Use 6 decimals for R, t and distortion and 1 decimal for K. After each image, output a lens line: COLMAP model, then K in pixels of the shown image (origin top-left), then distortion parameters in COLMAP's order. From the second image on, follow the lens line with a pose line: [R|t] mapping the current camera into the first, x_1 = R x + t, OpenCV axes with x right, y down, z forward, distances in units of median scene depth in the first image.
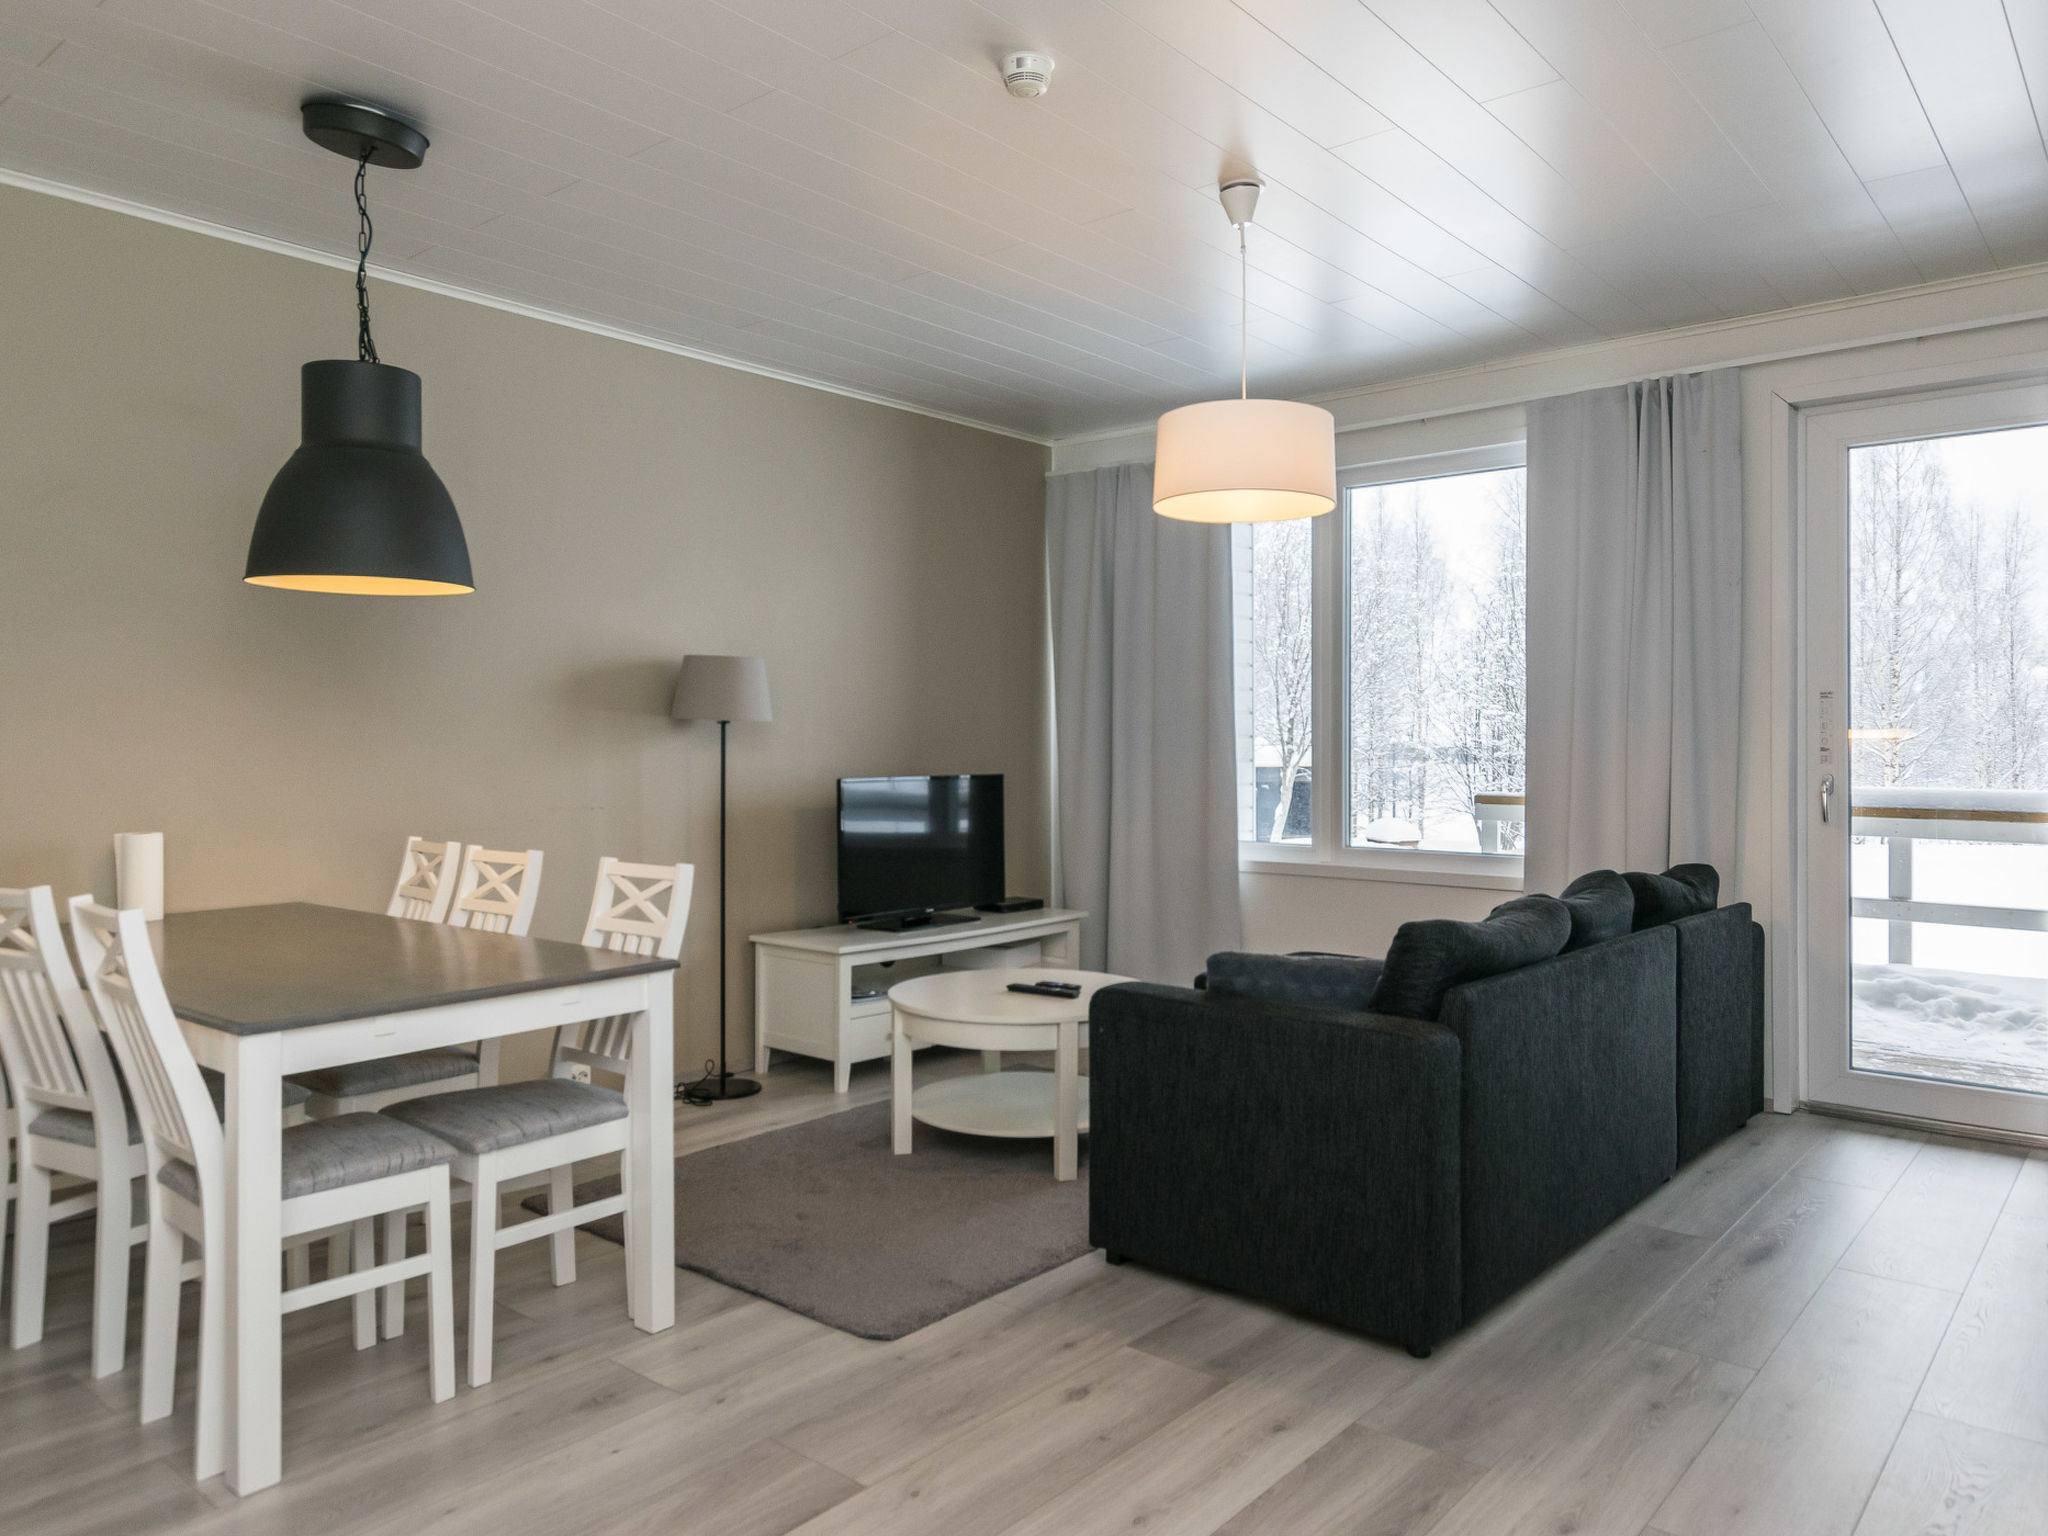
lens RADIAL K [[1349.9, 0, 1025.5], [0, 1349.9, 752.0], [0, 0, 1]] dist [0.008678, 0.002384]
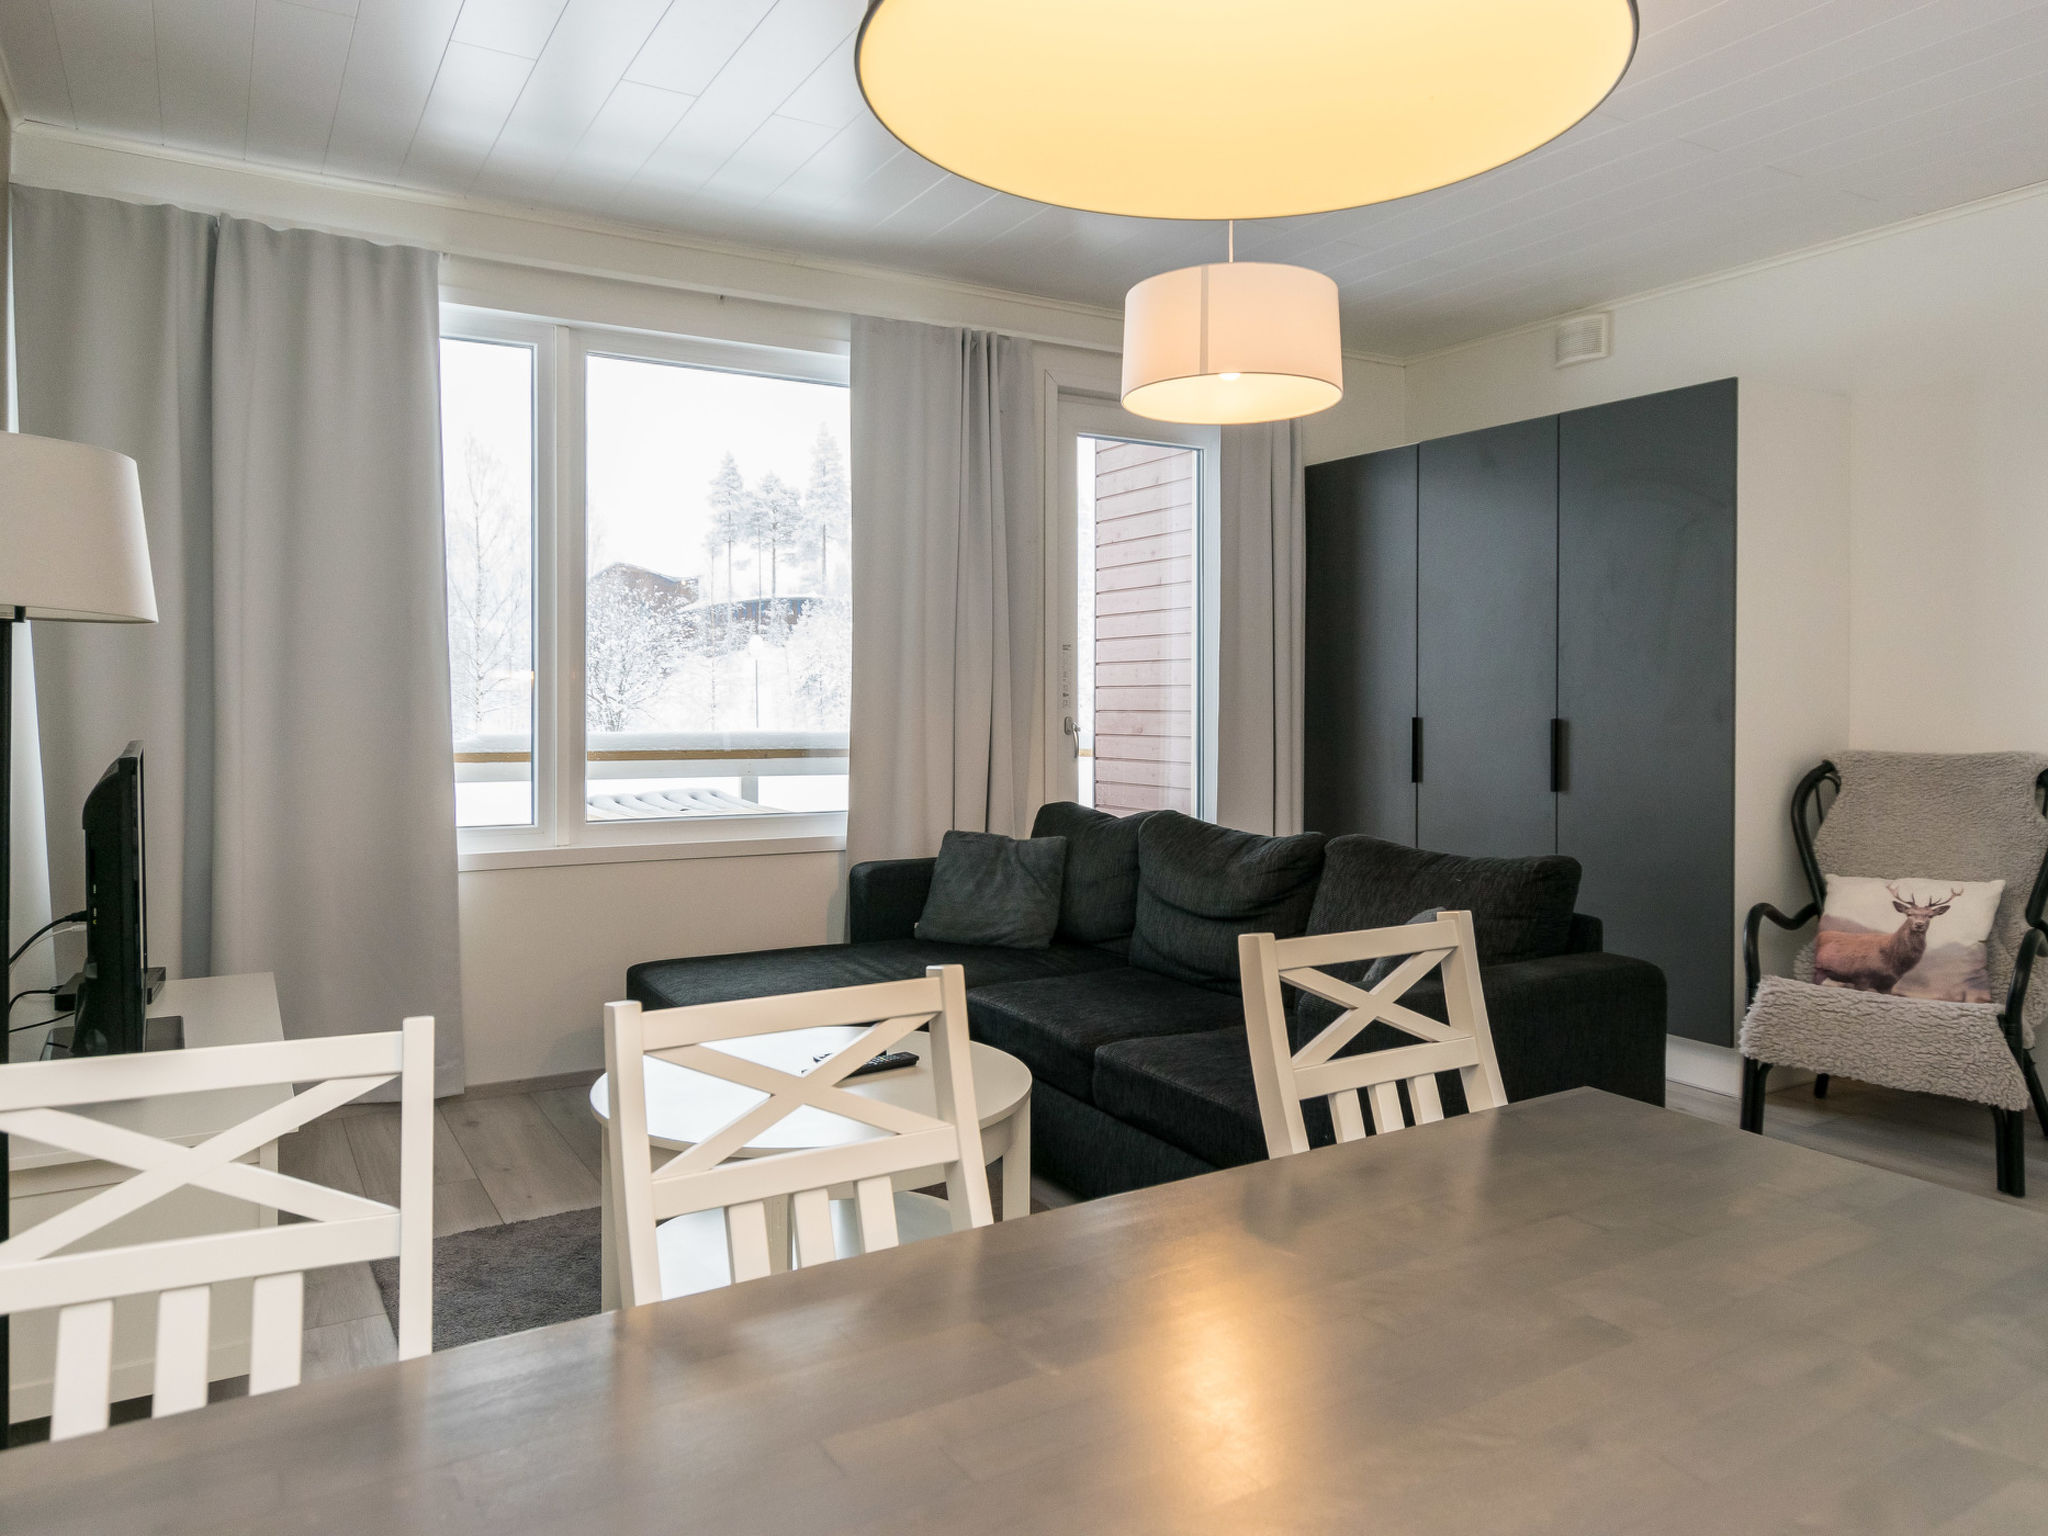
lens RADIAL K [[1349.9, 0, 1025.5], [0, 1349.9, 752.0], [0, 0, 1]] dist [0.008678, 0.002384]
pose [[0.351383, -0.038634, 0.935434, -0.455078], [0.005270, 0.999214, 0.039289, 0.001320], [-0.936217, -0.008876, 0.351311, 0.567381]]
